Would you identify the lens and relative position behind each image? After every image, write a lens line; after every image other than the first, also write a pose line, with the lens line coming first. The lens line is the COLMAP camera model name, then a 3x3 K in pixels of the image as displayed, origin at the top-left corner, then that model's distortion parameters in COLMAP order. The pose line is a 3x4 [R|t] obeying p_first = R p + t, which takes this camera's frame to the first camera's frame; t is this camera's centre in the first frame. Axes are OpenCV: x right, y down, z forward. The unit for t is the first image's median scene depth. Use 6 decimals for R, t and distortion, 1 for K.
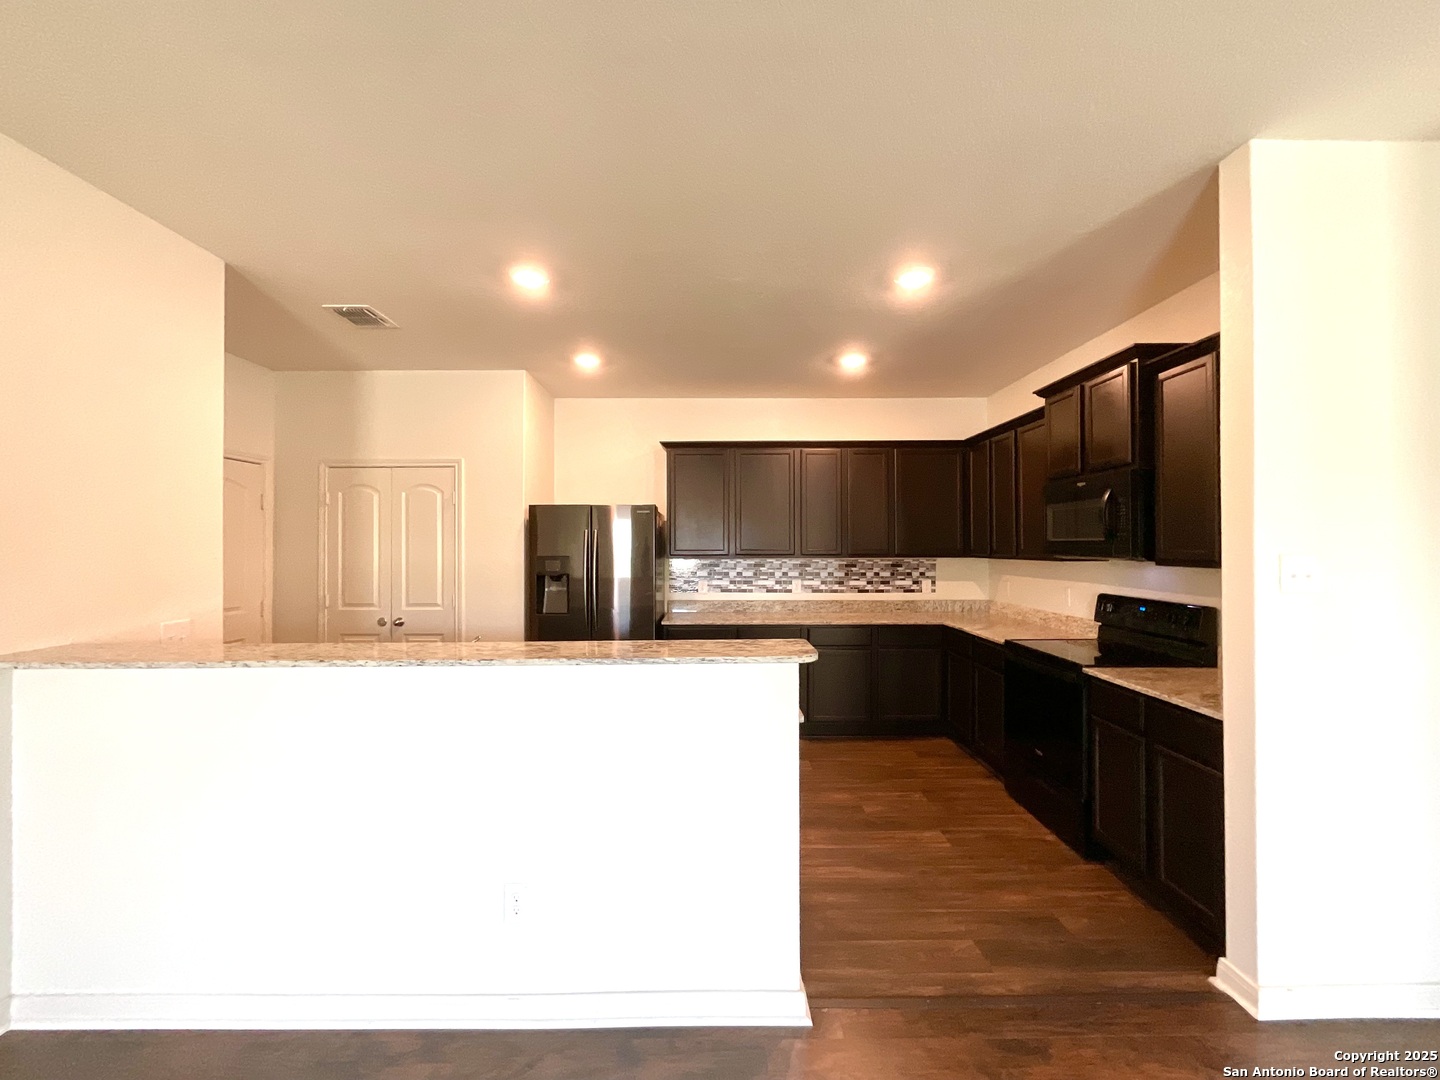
lens RADIAL K [[592.7, 0, 722.8], [0, 592.7, 544.5], [0, 0, 1]] dist [0.009611, -0.000196]
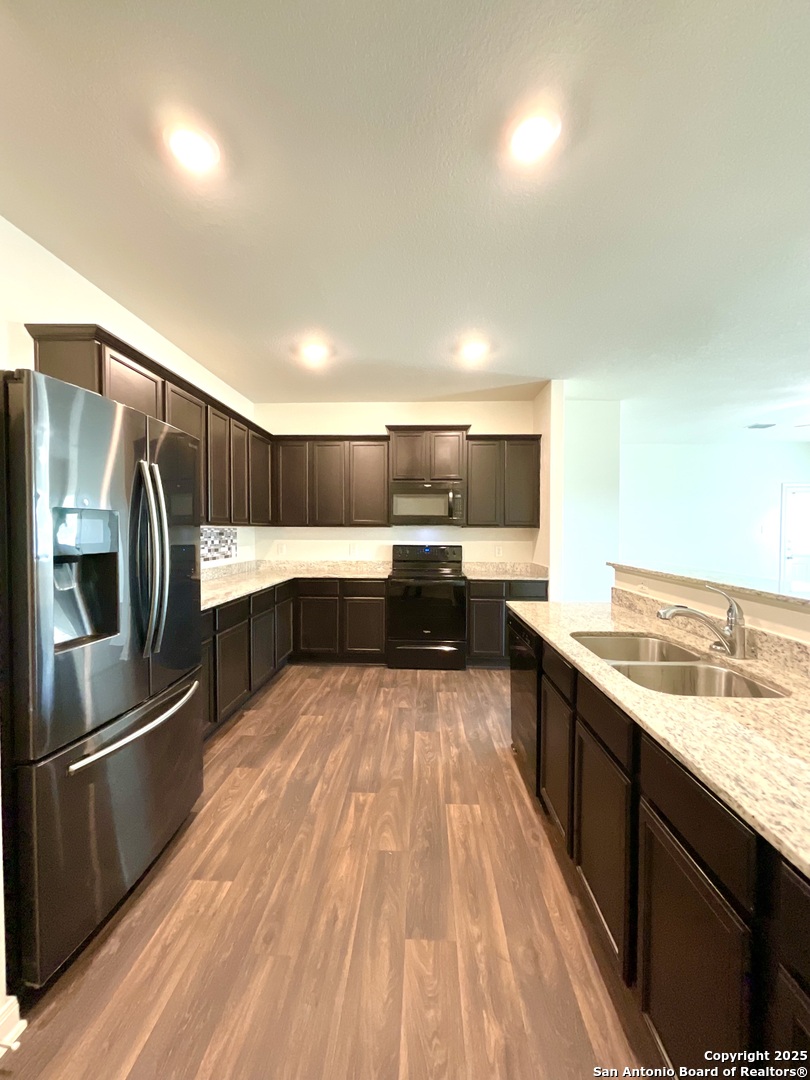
lens RADIAL K [[444.6, 0, 406.9], [0, 444.6, 536.6], [0, 0, 1]] dist [0.009611, -0.000196]
pose [[0.049285, -0.013726, 0.998690, -0.733796], [-0.010224, 0.999846, 0.014247, 0.036418], [-0.998732, -0.010912, 0.049137, 0.893730]]
